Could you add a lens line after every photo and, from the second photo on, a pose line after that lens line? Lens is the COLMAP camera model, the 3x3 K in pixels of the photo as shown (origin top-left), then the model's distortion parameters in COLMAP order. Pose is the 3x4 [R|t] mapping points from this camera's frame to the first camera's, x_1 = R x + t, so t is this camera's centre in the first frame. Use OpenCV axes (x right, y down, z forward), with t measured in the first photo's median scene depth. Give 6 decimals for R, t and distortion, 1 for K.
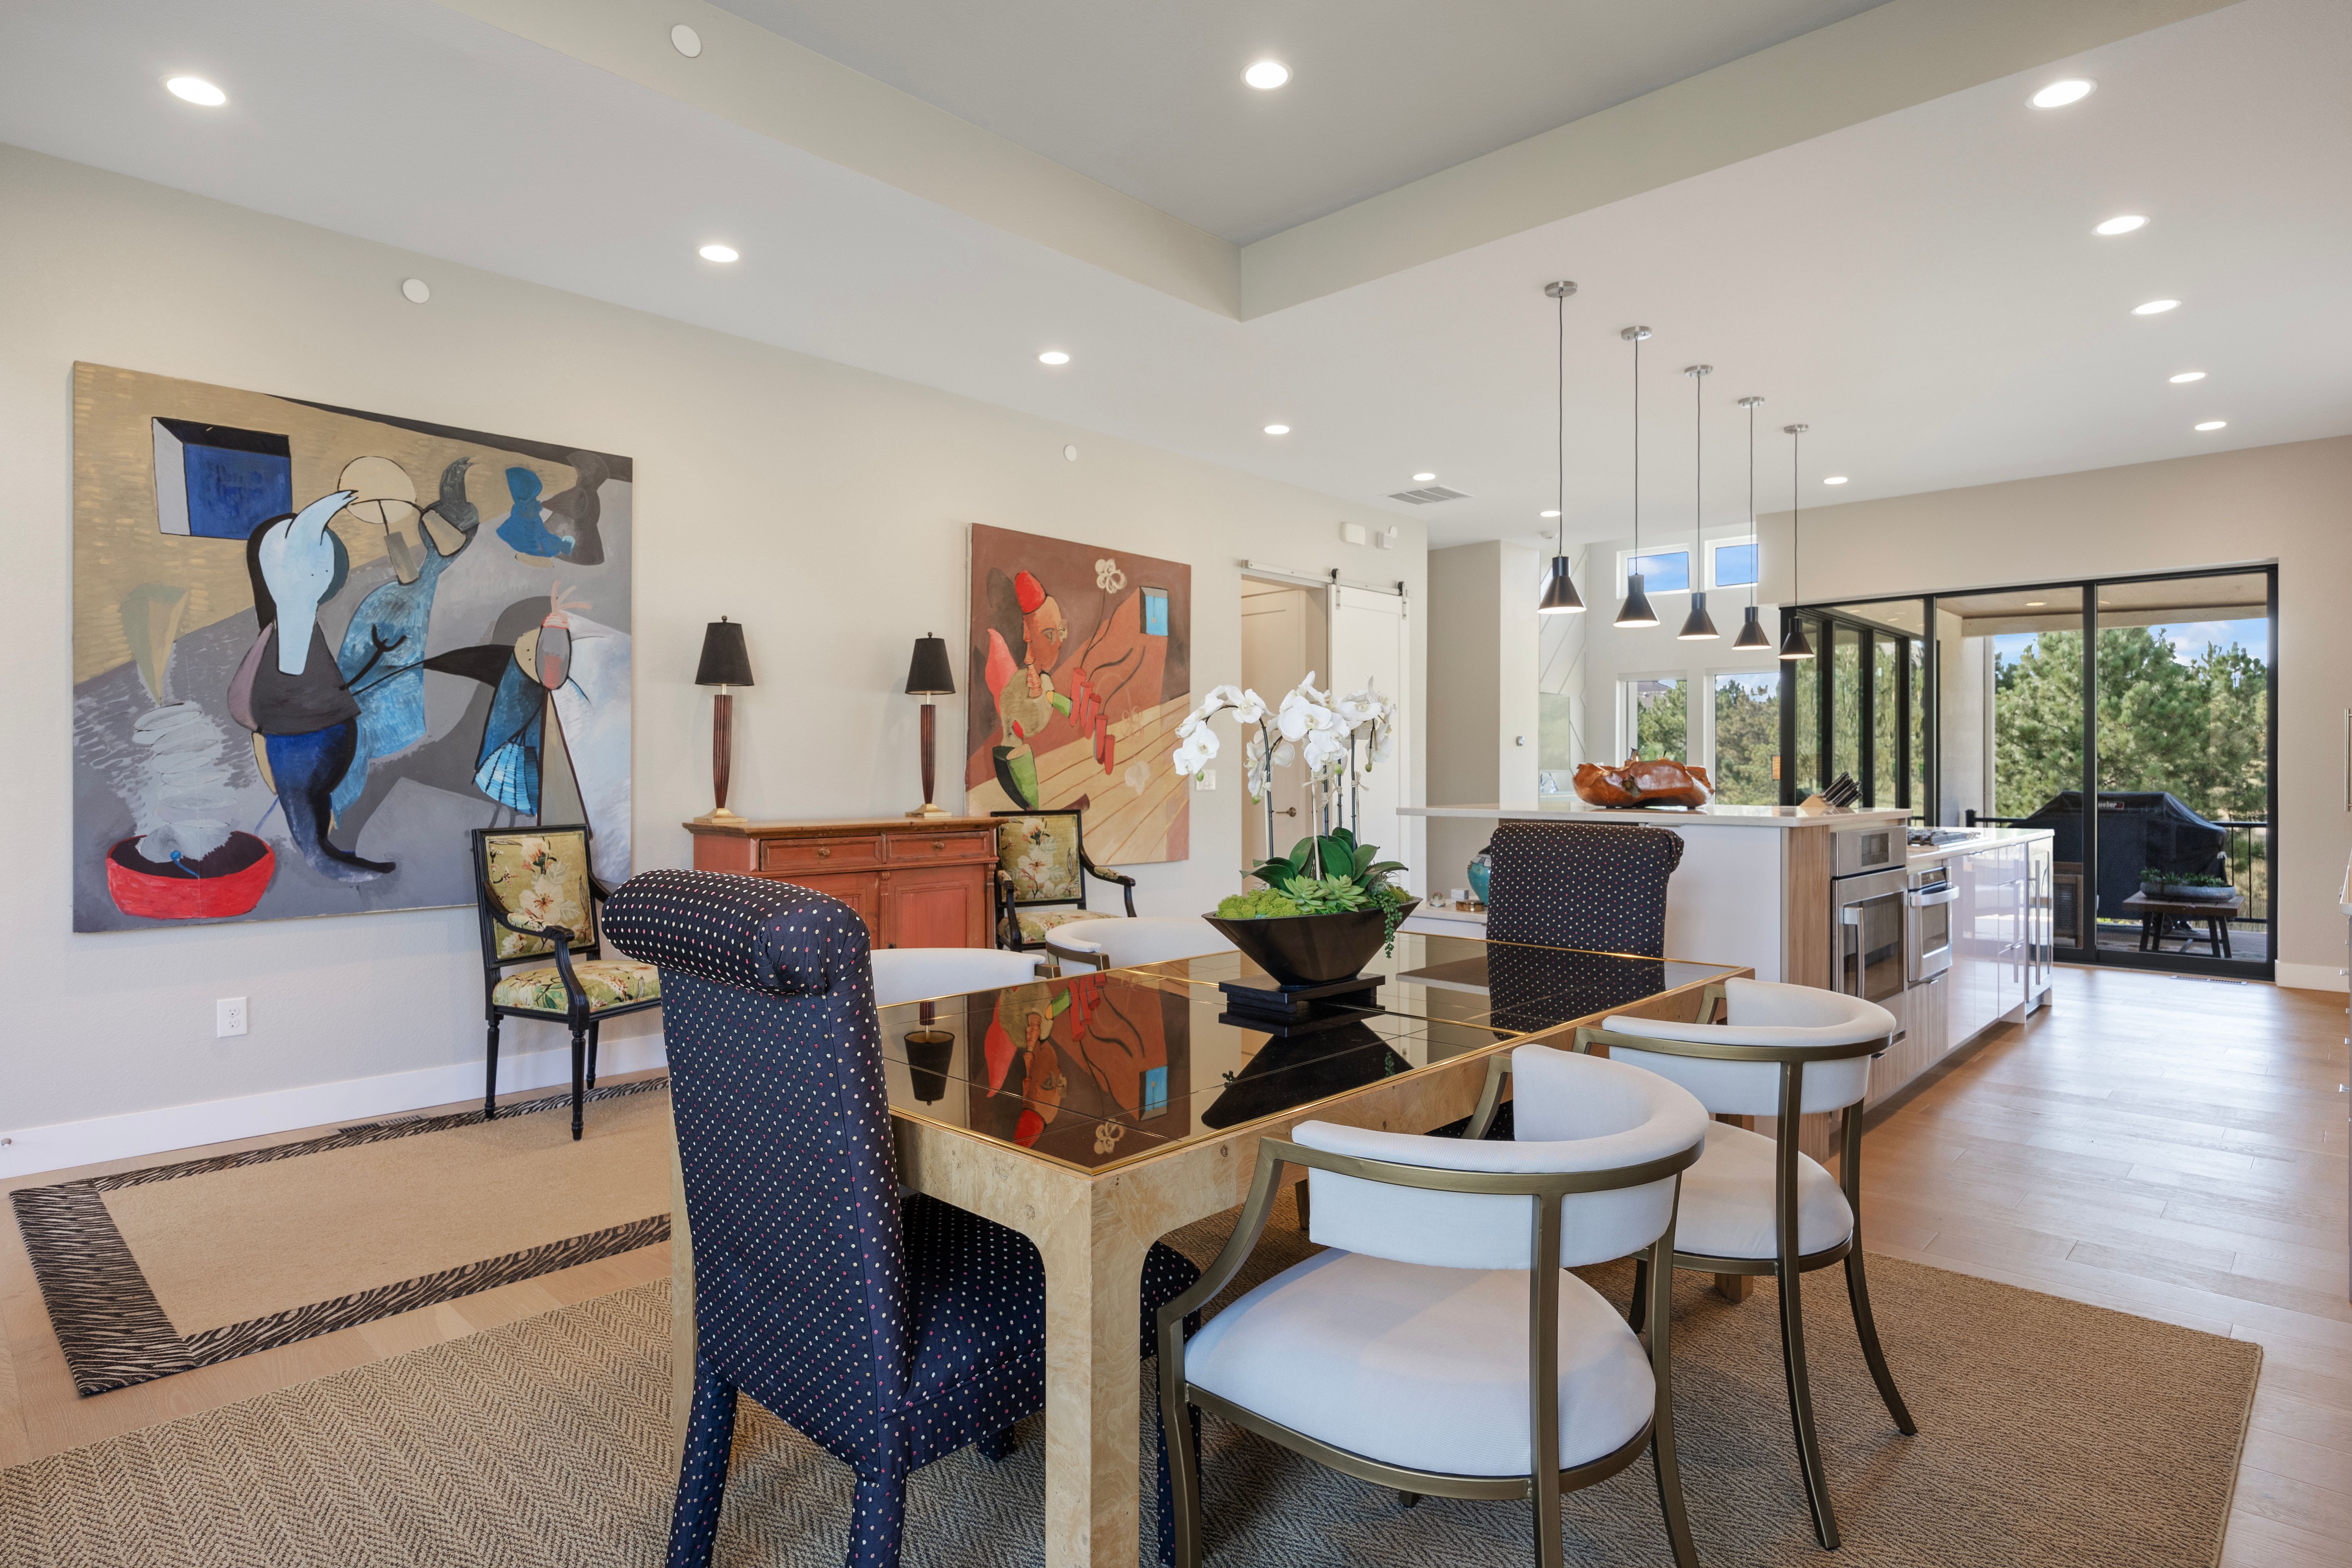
lens RADIAL K [[1263.0, 0, 1179.8], [0, 1263.0, 778.7], [0, 0, 1]] dist [-0.015492, -0.001098]
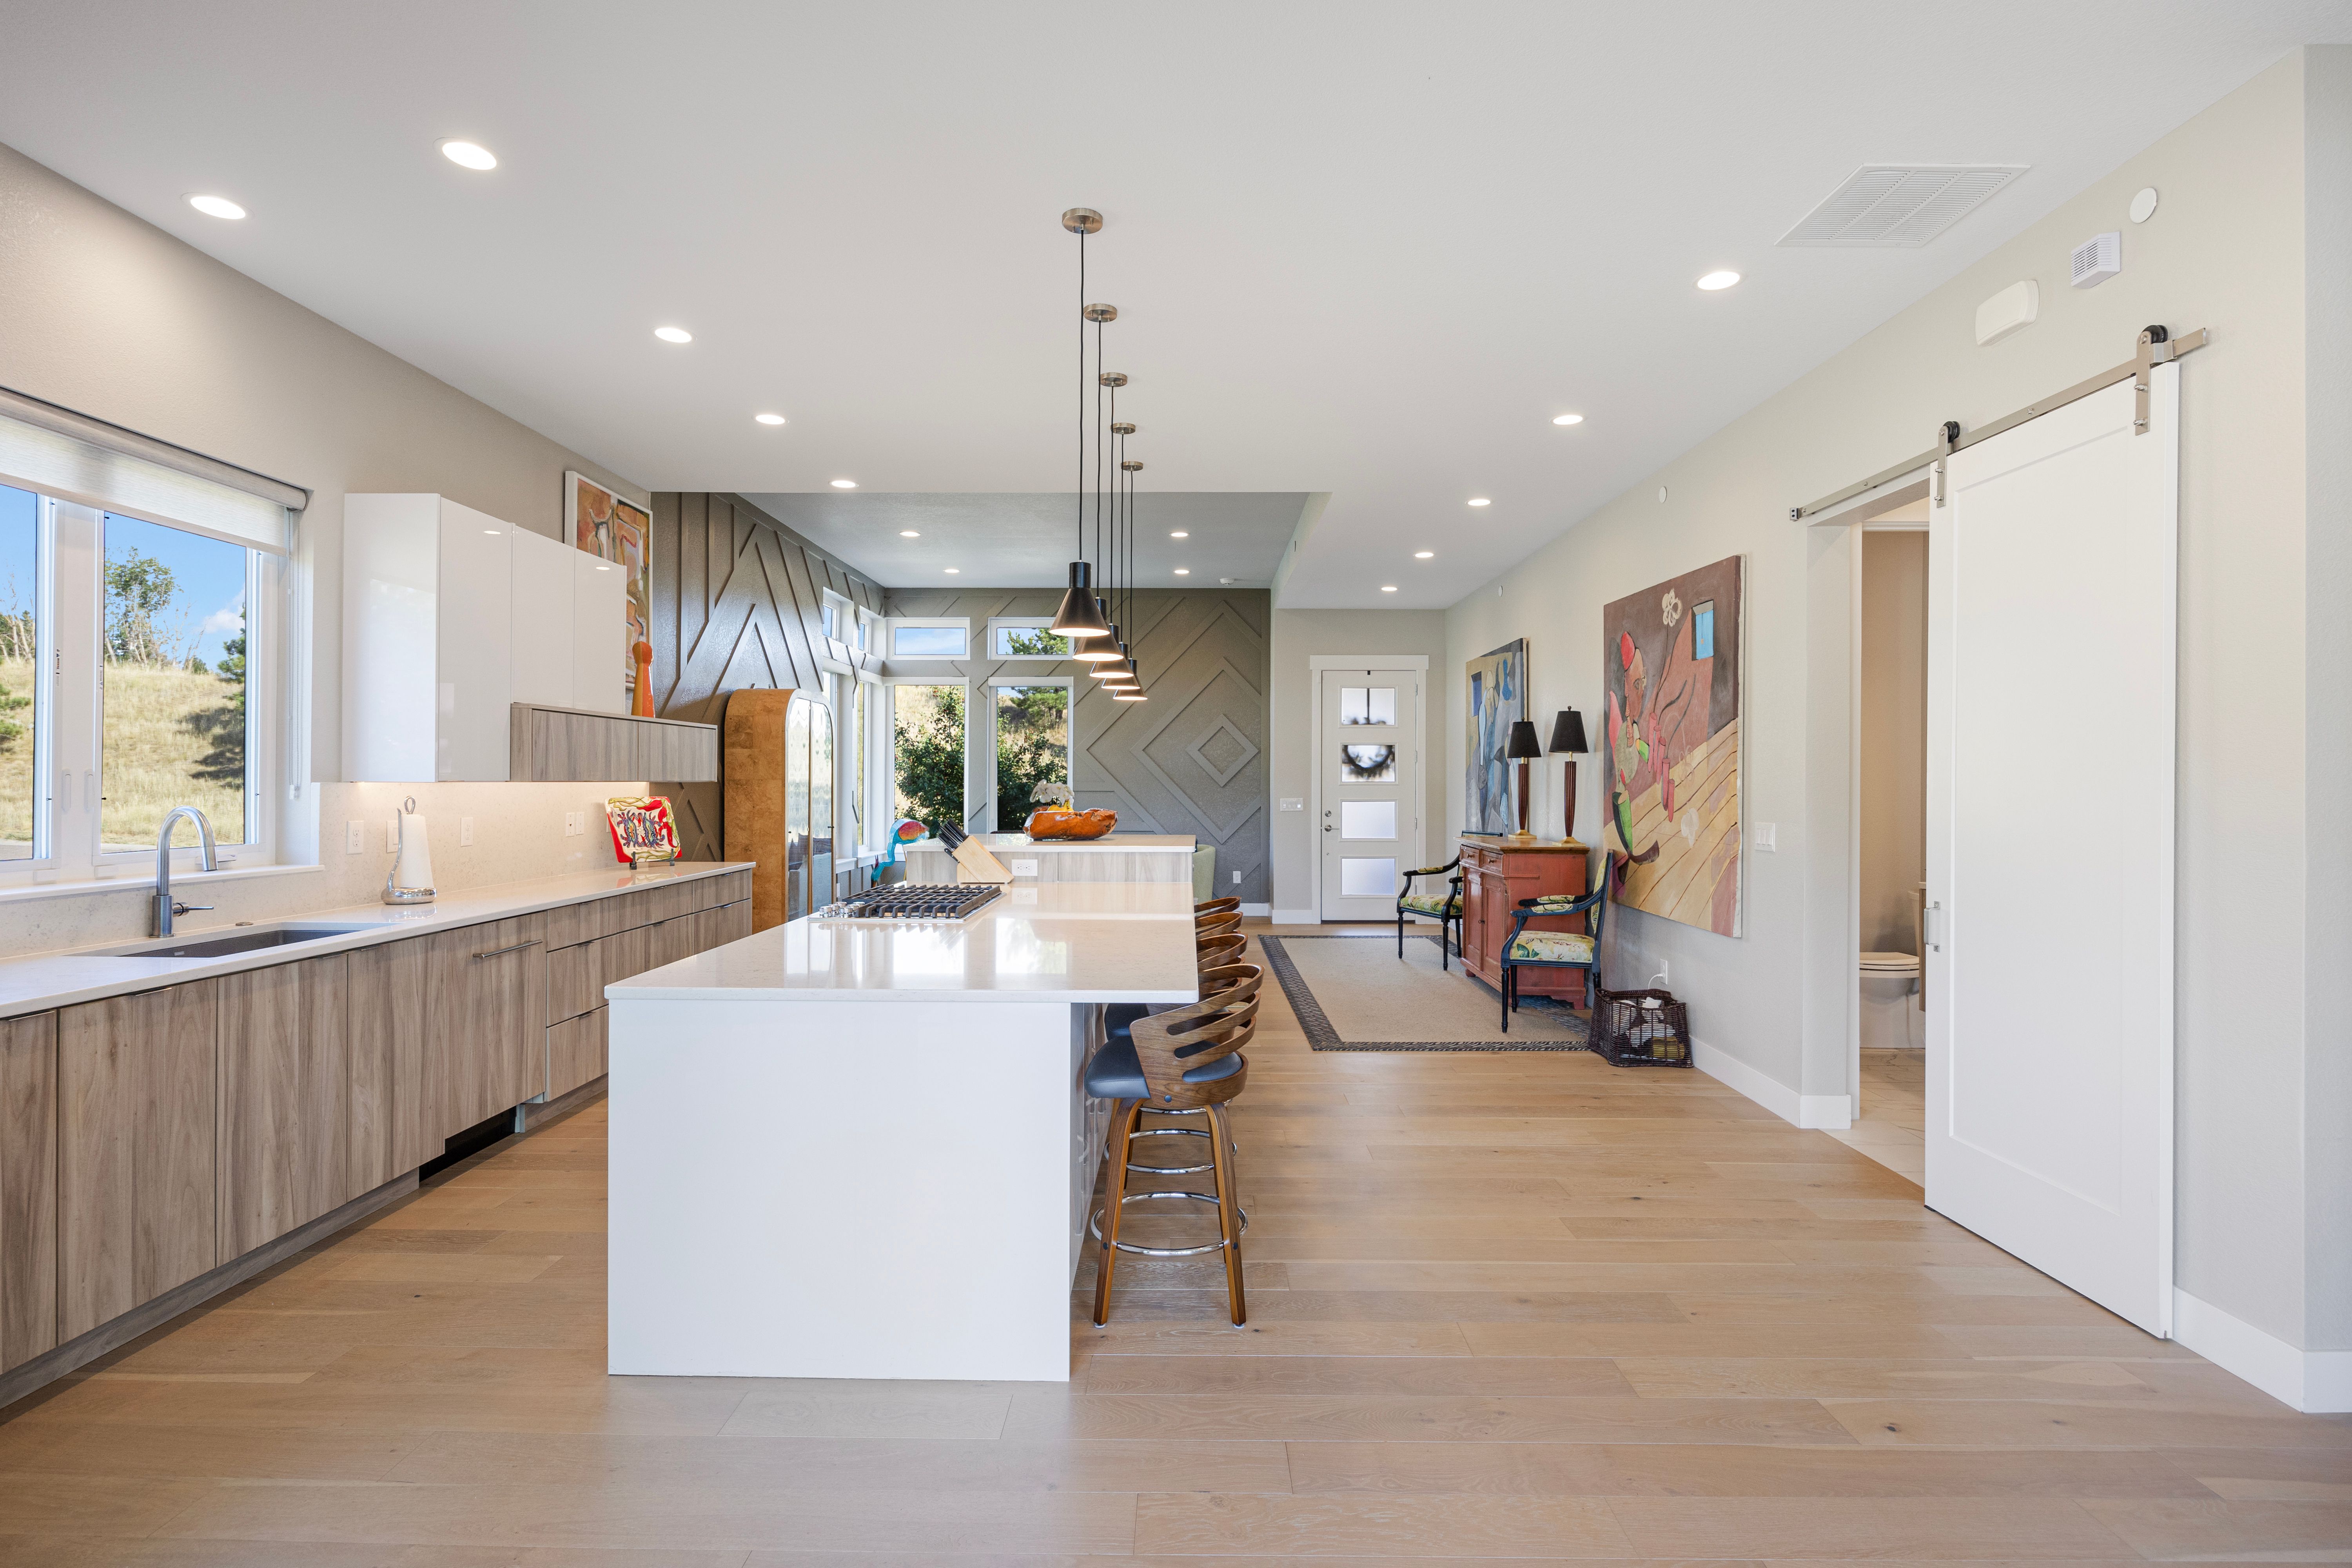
lens RADIAL K [[1138.4, 0, 1177.4], [0, 1138.4, 777.3], [0, 0, 1]] dist [-0.004499, -0.000573]
pose [[-0.722359, -0.006242, -0.691490, 0.784773], [-0.009069, 0.999959, 0.000448, -0.033333], [0.691459, 0.006595, -0.722386, 1.355515]]
